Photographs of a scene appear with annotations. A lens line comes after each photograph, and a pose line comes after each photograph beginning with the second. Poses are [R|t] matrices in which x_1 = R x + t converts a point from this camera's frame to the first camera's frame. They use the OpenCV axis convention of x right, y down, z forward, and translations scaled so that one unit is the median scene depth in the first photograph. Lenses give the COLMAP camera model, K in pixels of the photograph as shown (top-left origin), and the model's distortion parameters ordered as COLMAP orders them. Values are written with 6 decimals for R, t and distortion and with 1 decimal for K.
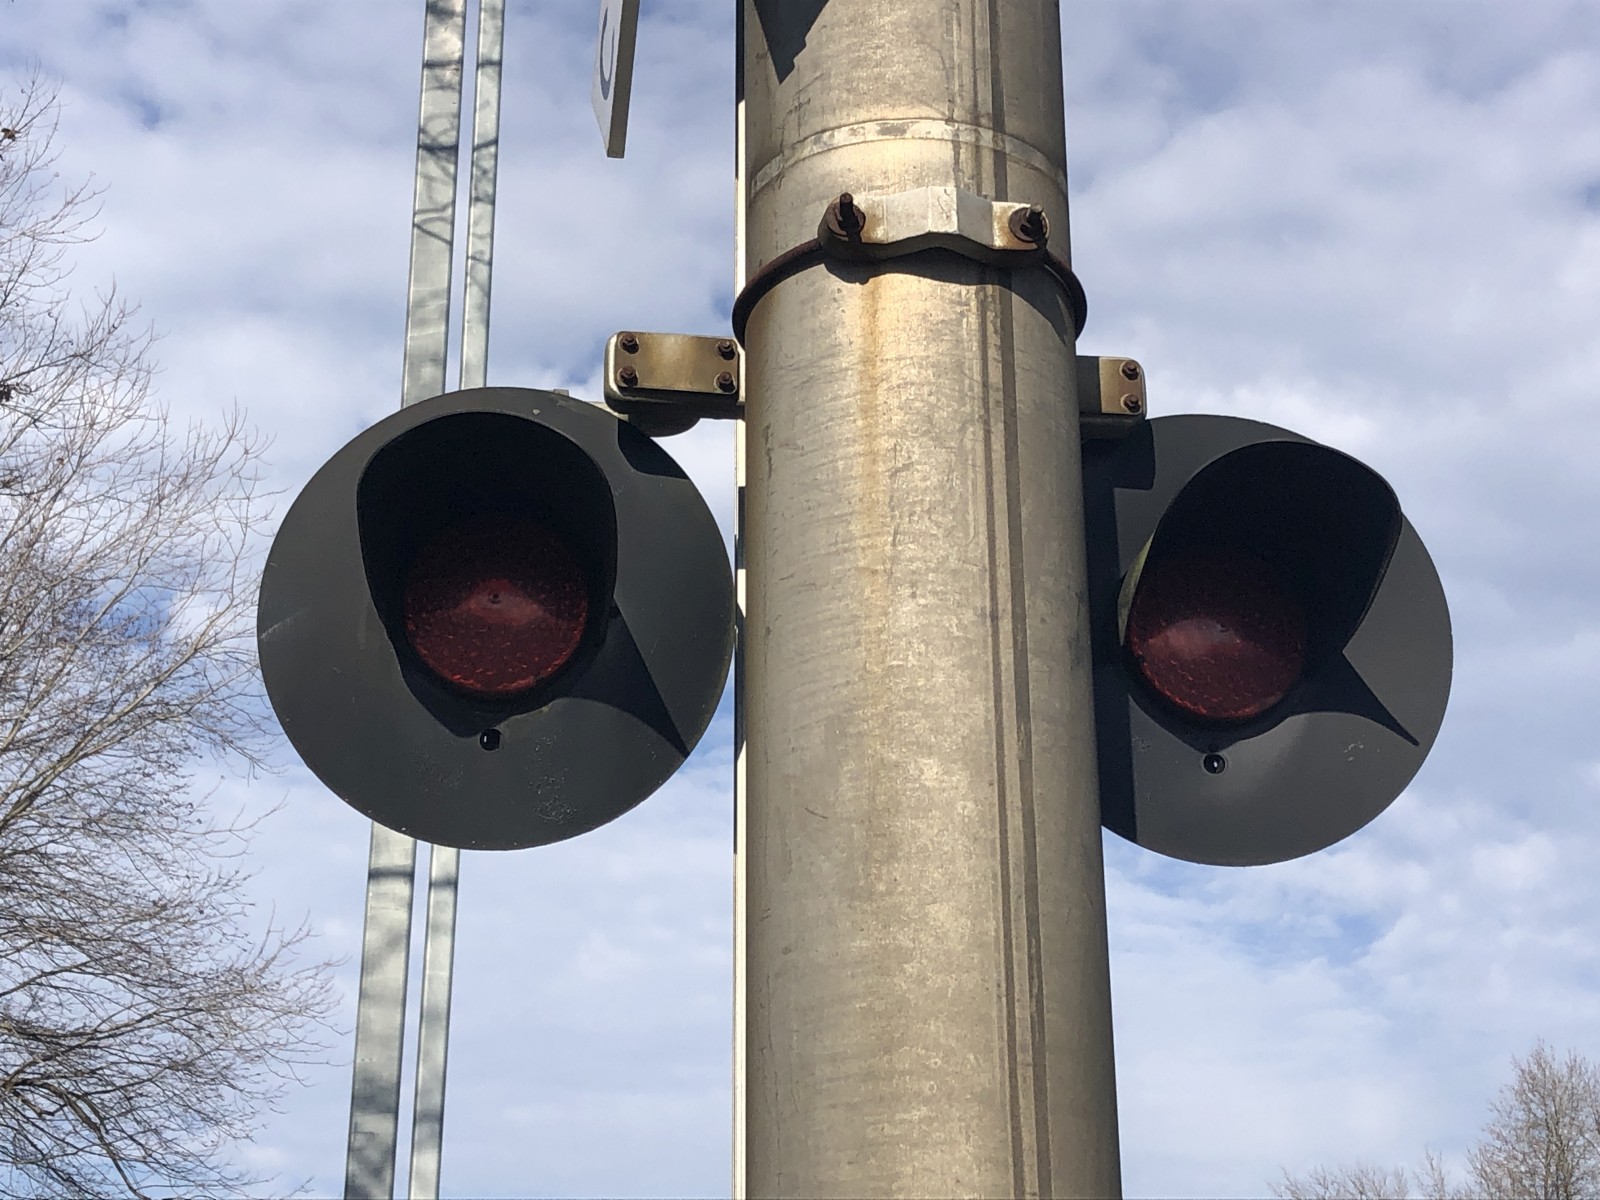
lens RADIAL K [[2501.4, 0, 800.0], [0, 2501.4, 600.0], [0, 0, 1]] dist [0.179971, -0.685614]
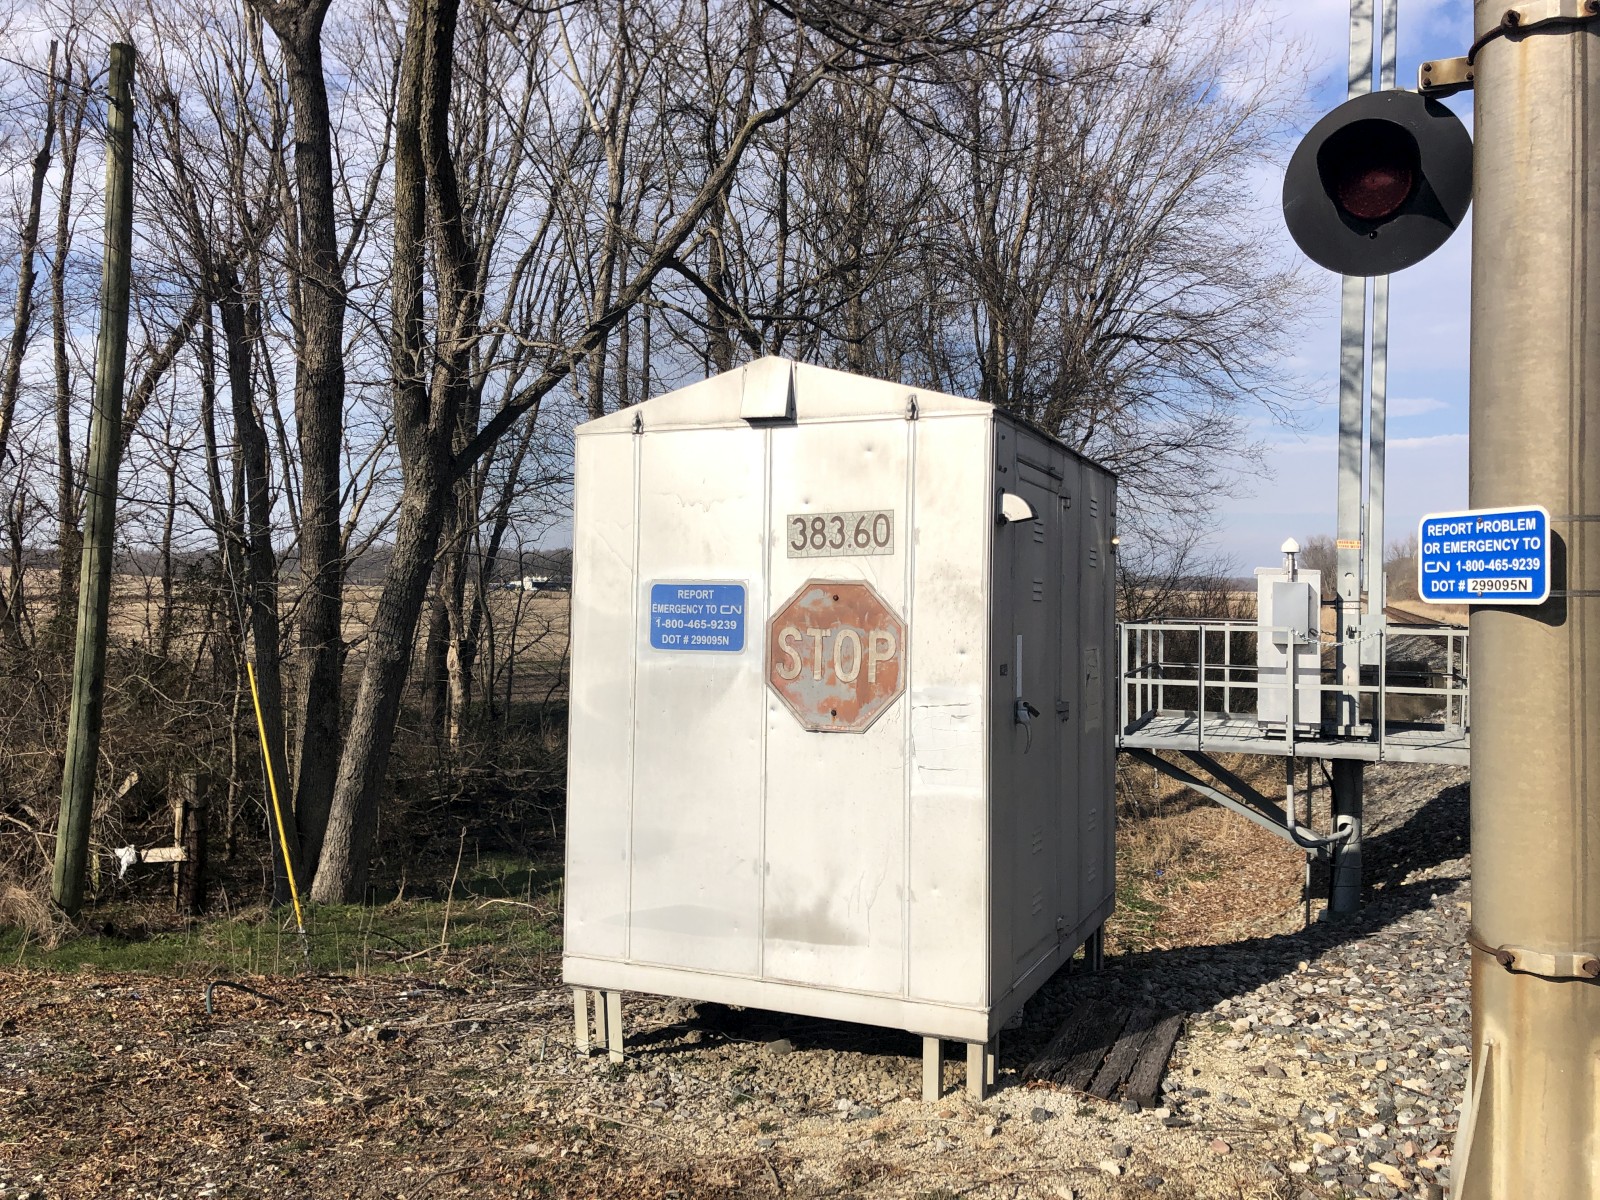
lens RADIAL K [[1310.2, 0, 800.0], [0, 1310.2, 600.0], [0, 0, 1]] dist [0.115516, -0.112956]
pose [[0.843733, 0.011567, -0.536639, 0.136833], [0.194974, 0.924874, 0.326485, -0.174196], [0.500100, -0.380097, 0.778092, -0.604395]]
